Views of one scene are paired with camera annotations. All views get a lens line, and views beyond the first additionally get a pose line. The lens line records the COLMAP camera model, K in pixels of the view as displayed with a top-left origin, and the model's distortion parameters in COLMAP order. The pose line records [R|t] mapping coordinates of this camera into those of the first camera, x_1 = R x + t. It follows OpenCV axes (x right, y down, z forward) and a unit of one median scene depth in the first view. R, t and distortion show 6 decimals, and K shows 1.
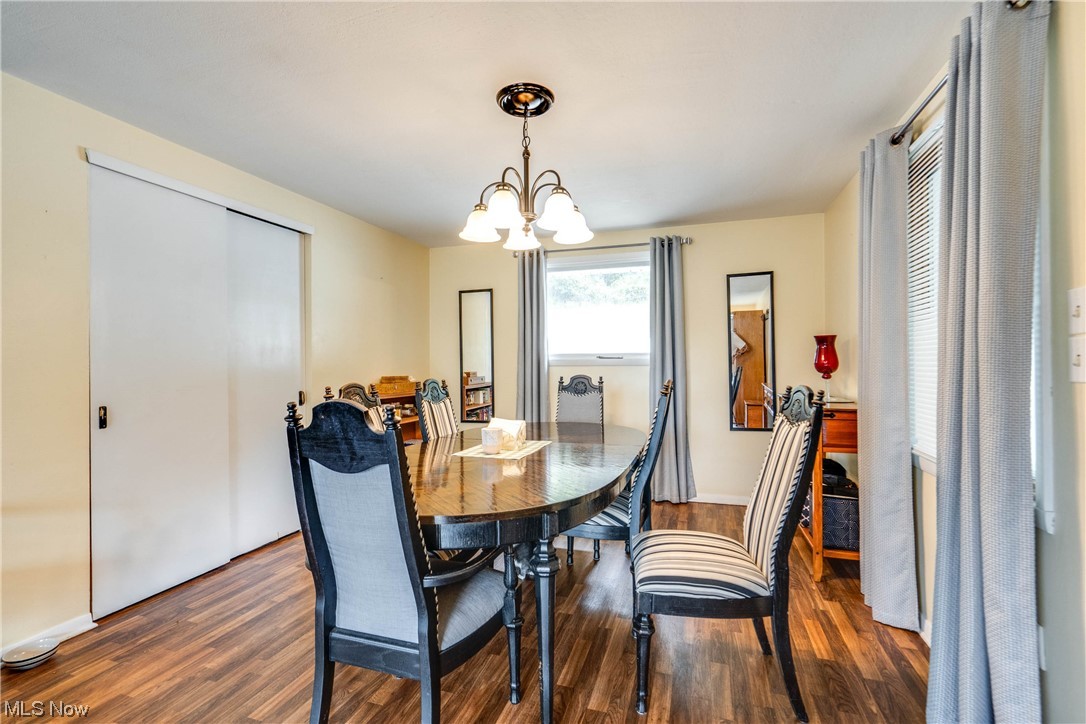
lens RADIAL K [[501.6, 0, 539.6], [0, 501.6, 364.3], [0, 0, 1]] dist [0.016989, -0.000921]
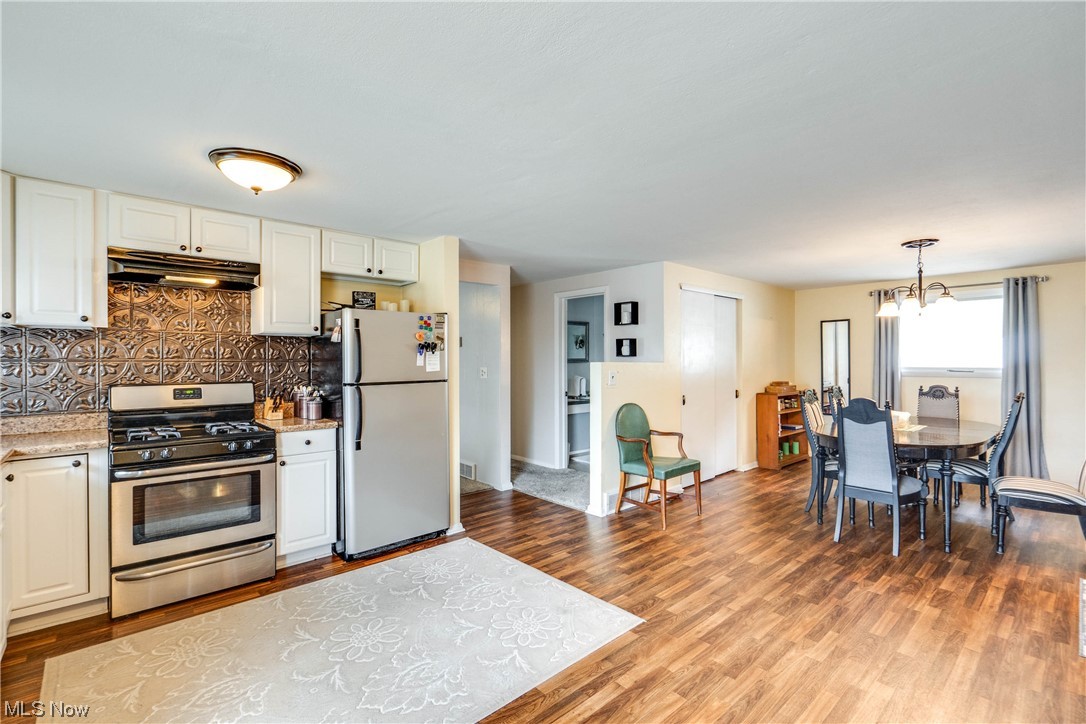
lens RADIAL K [[501.6, 0, 551.2], [0, 501.6, 363.0], [0, 0, 1]] dist [0.016989, -0.000921]
pose [[0.876498, 0.006281, -0.481364, -0.190949], [-0.004682, 0.999979, 0.004521, -0.043171], [0.481382, -0.001709, 0.876509, -0.793856]]
